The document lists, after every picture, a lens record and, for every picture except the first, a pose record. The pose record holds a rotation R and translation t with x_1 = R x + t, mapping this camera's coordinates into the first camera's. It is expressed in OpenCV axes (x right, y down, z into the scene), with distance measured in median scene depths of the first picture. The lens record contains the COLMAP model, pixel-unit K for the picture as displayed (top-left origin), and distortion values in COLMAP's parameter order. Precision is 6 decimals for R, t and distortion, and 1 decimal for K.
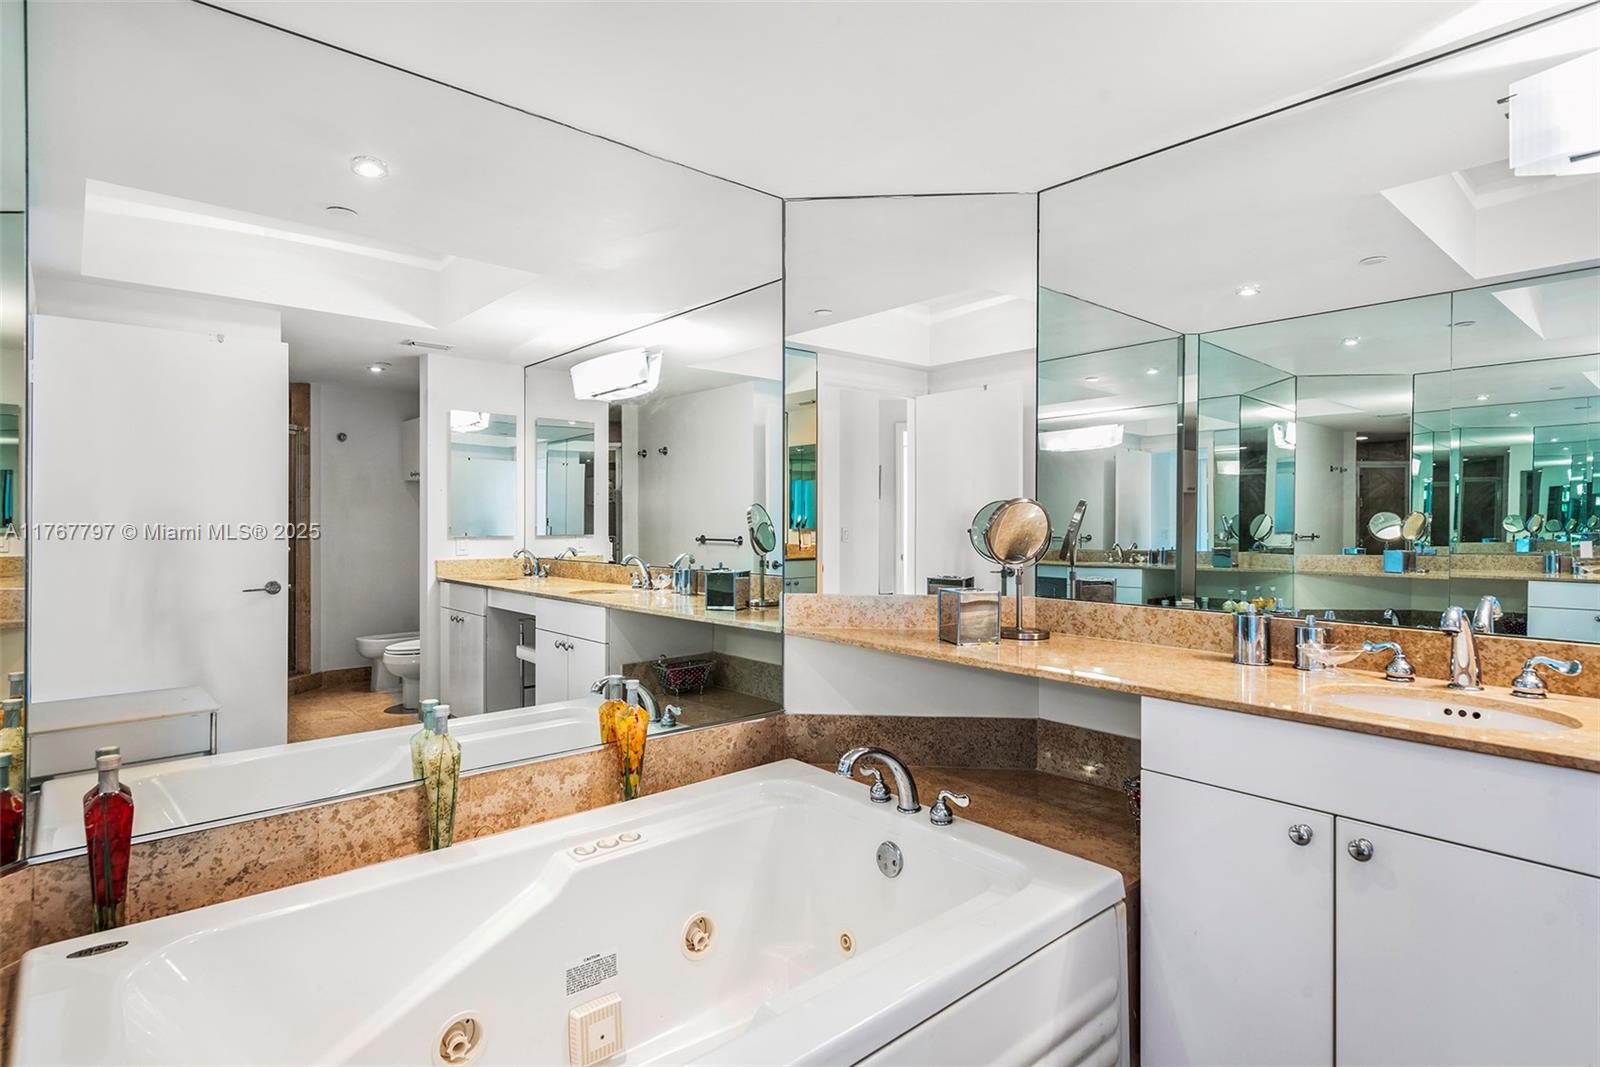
lens RADIAL K [[825.4, 0, 799.9], [0, 825.4, 515.3], [0, 0, 1]] dist [0.000972, 0.000342]
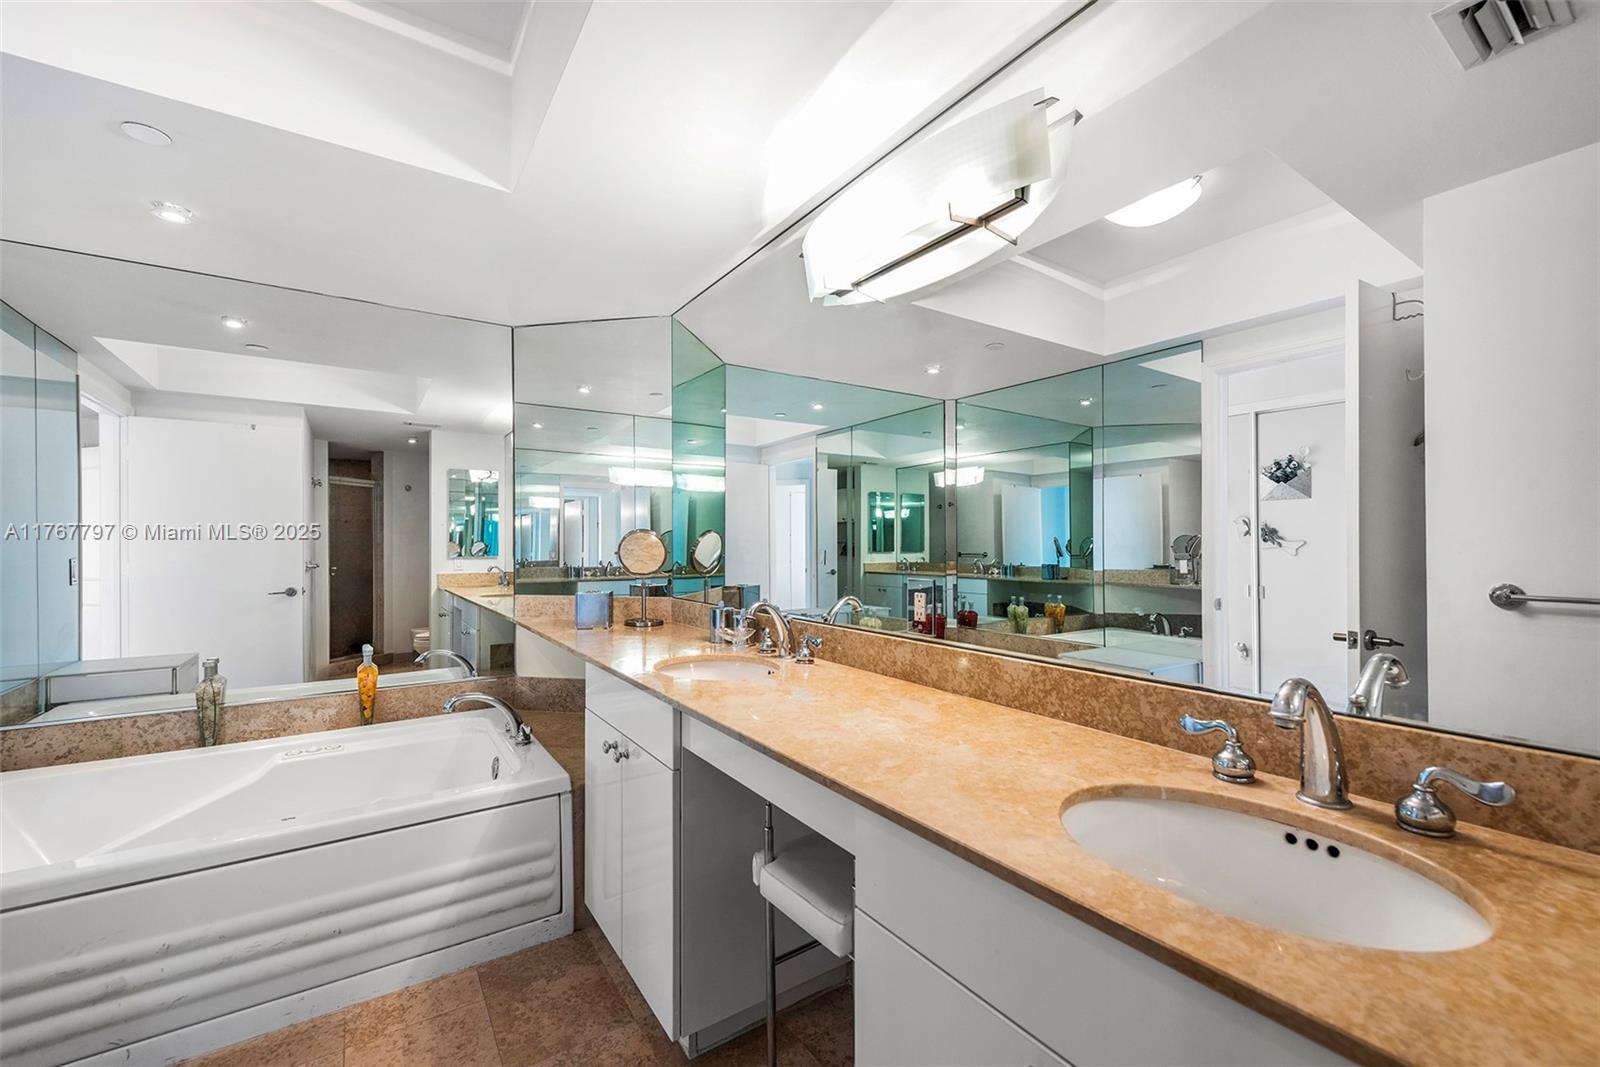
lens RADIAL K [[661.3, 0, 813.6], [0, 661.3, 537.6], [0, 0, 1]] dist [0.011369, -0.004841]
pose [[0.989309, -0.008234, -0.145600, 0.830511], [0.007629, 0.999960, -0.004716, 0.005443], [0.145633, 0.003555, 0.989332, -0.105039]]
